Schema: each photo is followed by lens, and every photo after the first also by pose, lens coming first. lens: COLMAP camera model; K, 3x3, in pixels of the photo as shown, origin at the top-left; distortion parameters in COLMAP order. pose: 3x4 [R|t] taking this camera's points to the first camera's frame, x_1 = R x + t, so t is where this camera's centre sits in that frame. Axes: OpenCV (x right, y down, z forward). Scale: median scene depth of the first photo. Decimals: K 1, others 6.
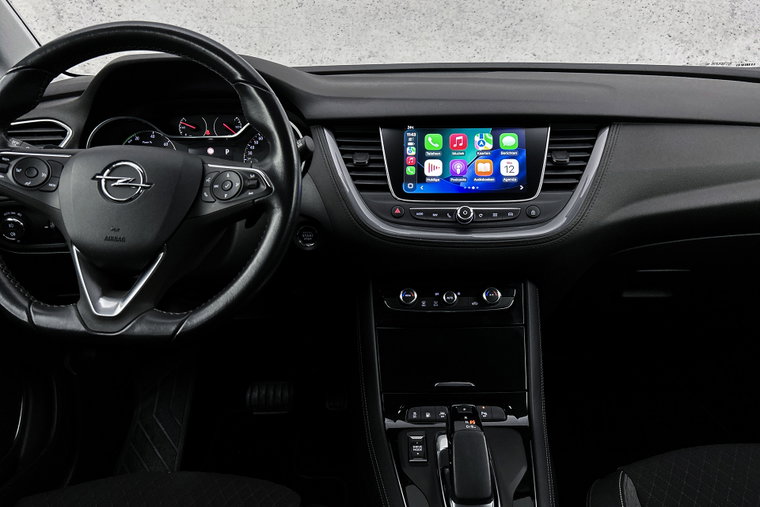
lens RADIAL K [[563.2, 0, 380.0], [0, 563.2, 253.5], [0, 0, 1]] dist [0.074896, -0.095074]
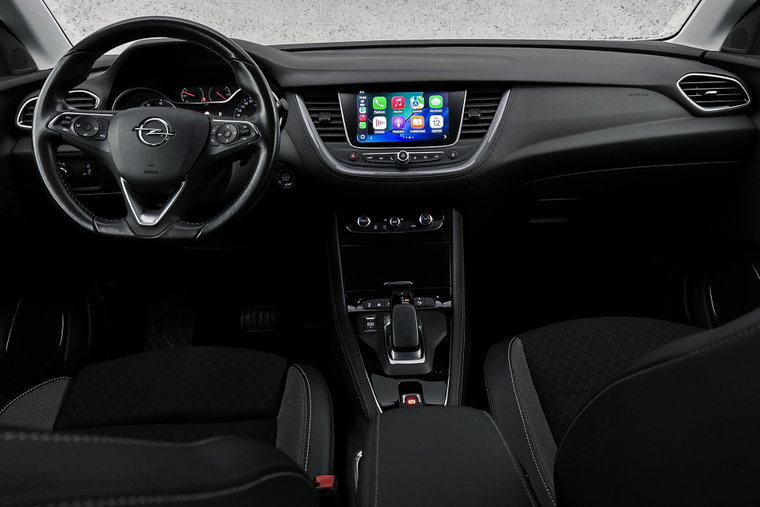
lens RADIAL K [[563.2, 0, 380.0], [0, 563.2, 253.5], [0, 0, 1]] dist [0.074896, -0.095074]
pose [[0.999023, -0.027084, 0.034920, 0.041095], [0.025541, 0.998709, 0.043900, 0.096687], [-0.036064, -0.042965, 0.998425, -0.340180]]
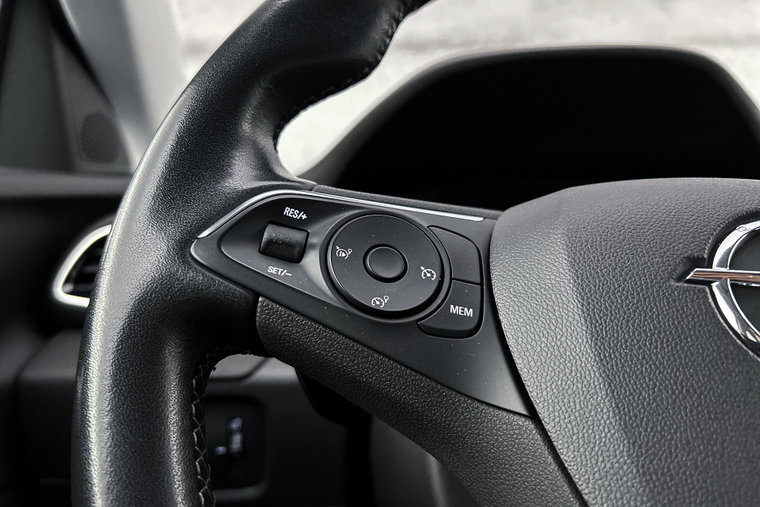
lens RADIAL K [[576.5, 0, 380.0], [0, 576.5, 253.5], [0, 0, 1]] dist [-0.001383, -0.000788]
pose [[0.999497, -0.005197, -0.031294, -0.460179], [-0.005344, 0.944809, -0.327579, -0.044516], [0.031269, 0.327581, 0.944305, 0.569229]]
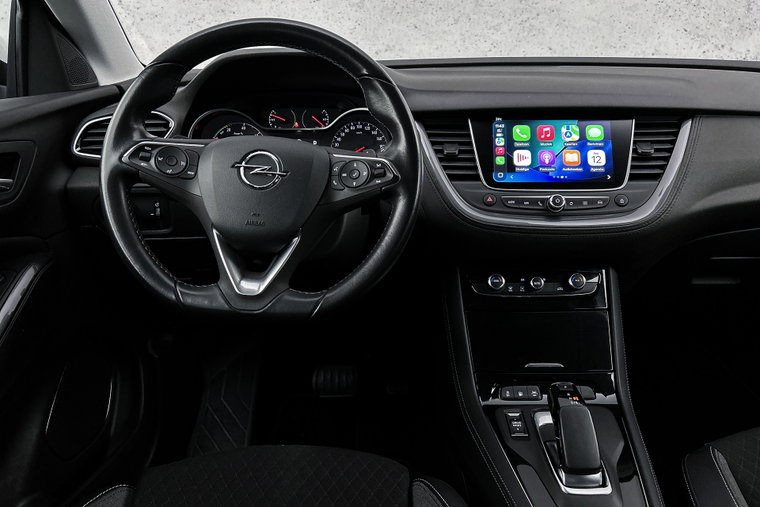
lens RADIAL K [[563.2, 0, 380.0], [0, 563.2, 253.5], [0, 0, 1]] dist [0.074896, -0.095074]
pose [[0.999997, 0.002158, 0.001502, -0.170529], [-0.002173, 0.999946, 0.010143, 0.014202], [-0.001480, -0.010146, 0.999947, -0.046577]]
